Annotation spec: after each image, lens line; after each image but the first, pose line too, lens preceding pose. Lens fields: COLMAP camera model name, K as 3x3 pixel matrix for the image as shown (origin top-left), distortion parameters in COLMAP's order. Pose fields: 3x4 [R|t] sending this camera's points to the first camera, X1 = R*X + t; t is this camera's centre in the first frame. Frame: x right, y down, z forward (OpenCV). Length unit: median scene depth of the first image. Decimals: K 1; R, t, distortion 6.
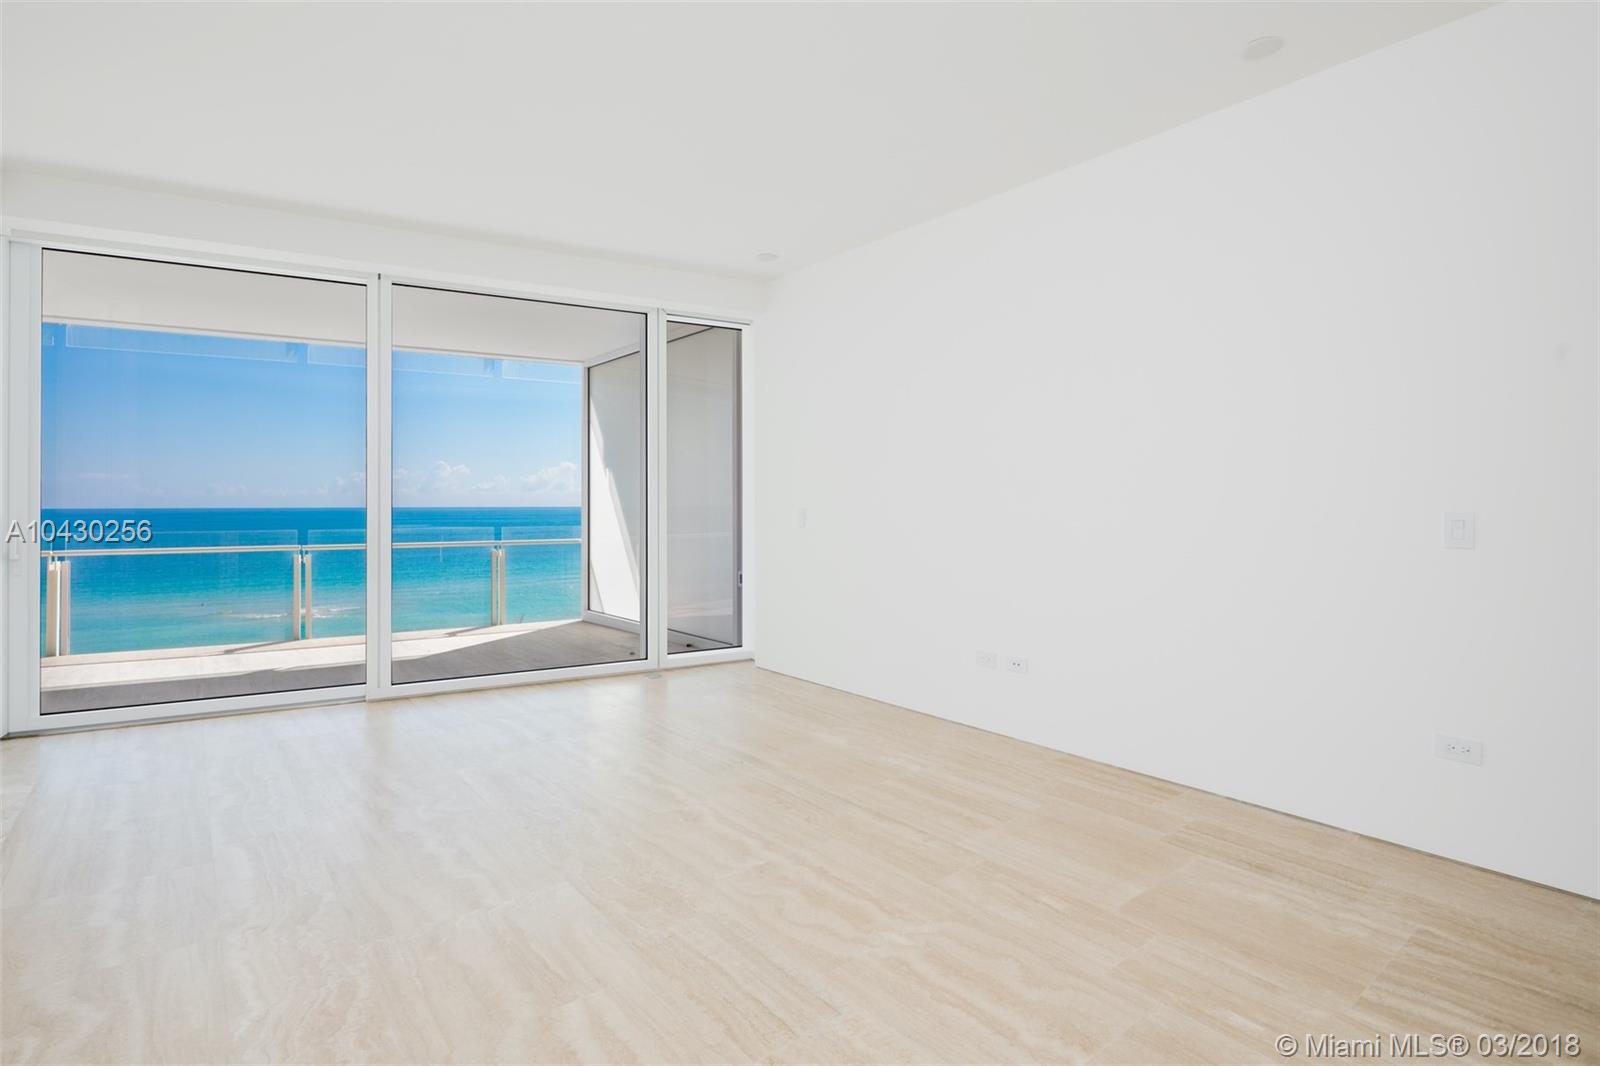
lens RADIAL K [[803.4, 0, 771.7], [0, 803.4, 498.5], [0, 0, 1]] dist [-0.001241, -0.000916]
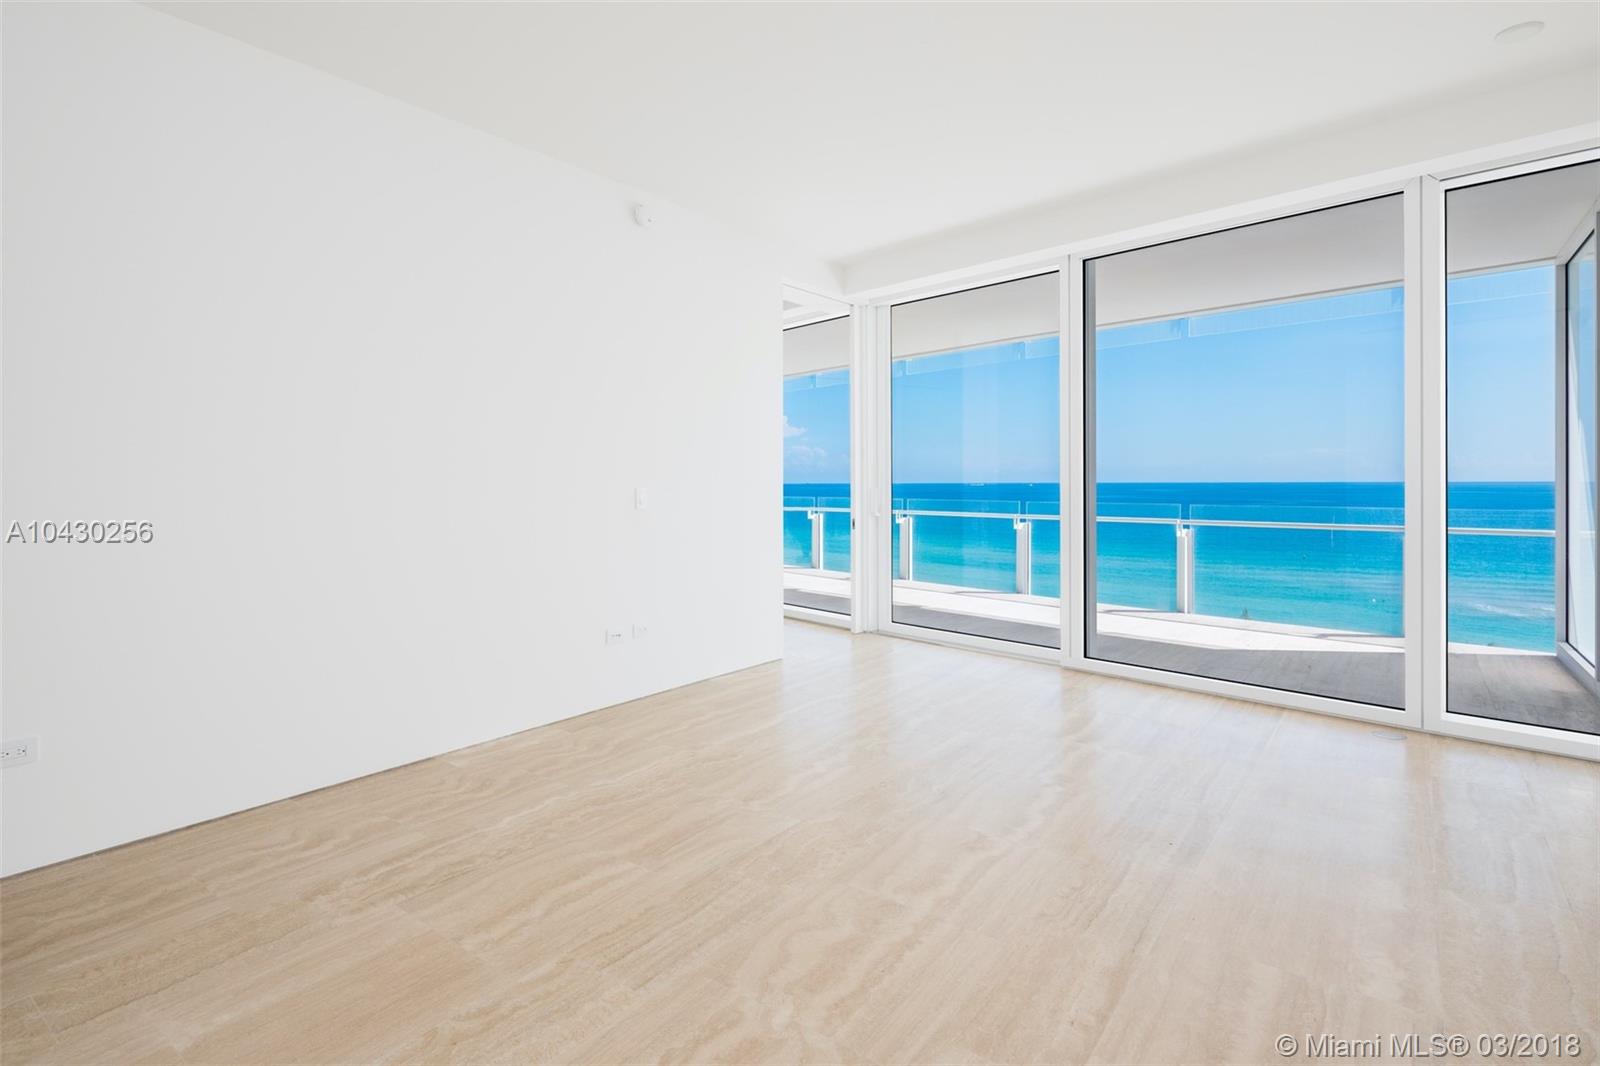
lens RADIAL K [[867.8, 0, 799.4], [0, 867.8, 445.8], [0, 0, 1]] dist [-0.000898, -0.001289]
pose [[0.215952, -0.039199, -0.975617, 0.758669], [0.007257, 0.999231, -0.038541, 0.009876], [0.976377, 0.001243, 0.216070, 0.612337]]
